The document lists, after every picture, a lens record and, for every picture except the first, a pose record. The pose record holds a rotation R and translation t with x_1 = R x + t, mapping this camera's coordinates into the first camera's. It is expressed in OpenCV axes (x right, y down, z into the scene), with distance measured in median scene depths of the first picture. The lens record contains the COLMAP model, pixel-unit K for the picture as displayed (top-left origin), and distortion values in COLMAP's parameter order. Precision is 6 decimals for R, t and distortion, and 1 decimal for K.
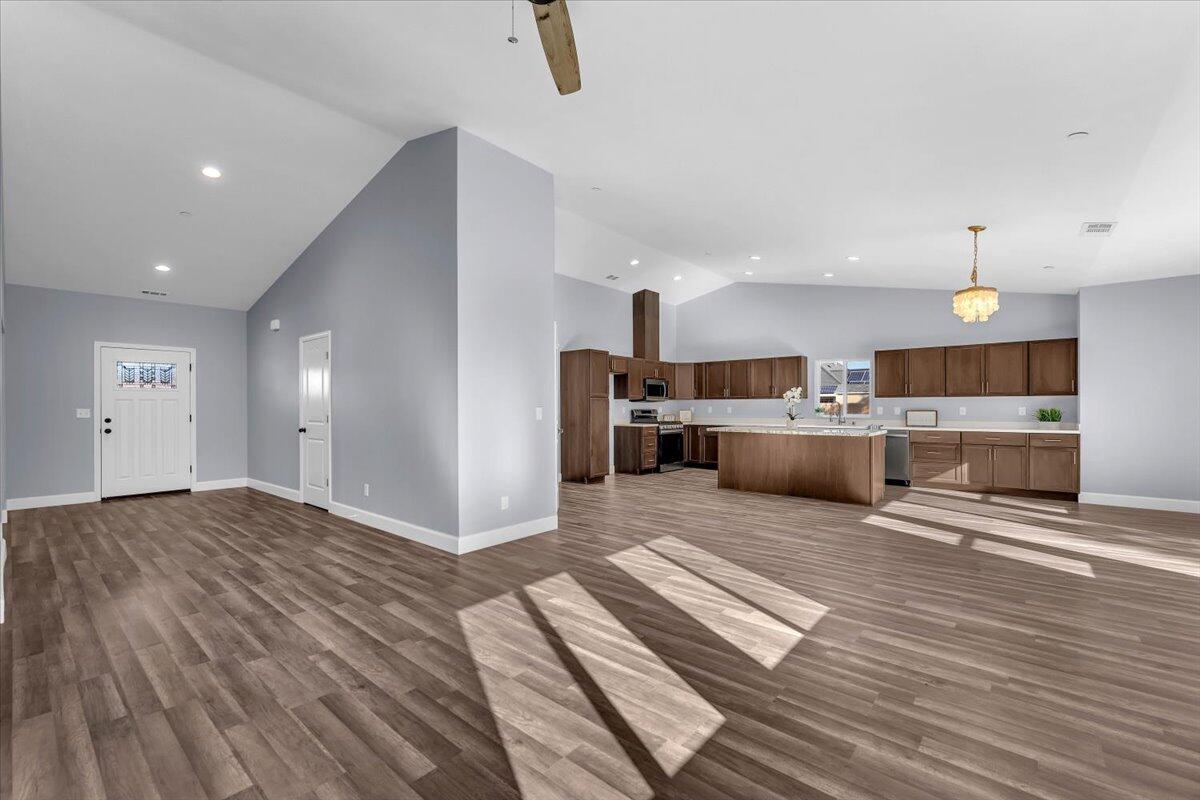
lens RADIAL K [[492.9, 0, 575.6], [0, 492.9, 396.5], [0, 0, 1]] dist [-0.016440, 0.001911]
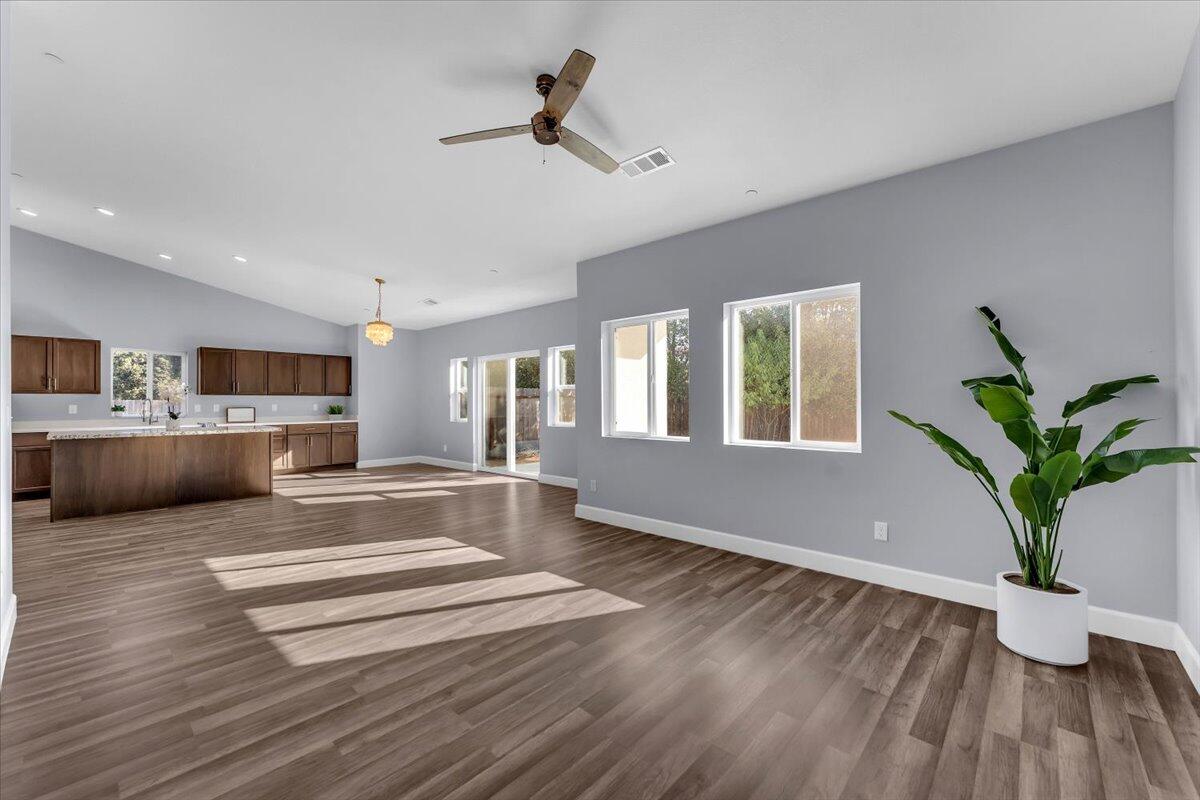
lens RADIAL K [[492.9, 0, 619.5], [0, 492.9, 407.0], [0, 0, 1]] dist [-0.016440, 0.001911]
pose [[-0.018743, -0.010568, 0.999768, -0.928435], [-0.019181, 0.999764, 0.010208, -0.000058], [-0.999640, -0.018985, -0.018941, 0.446385]]
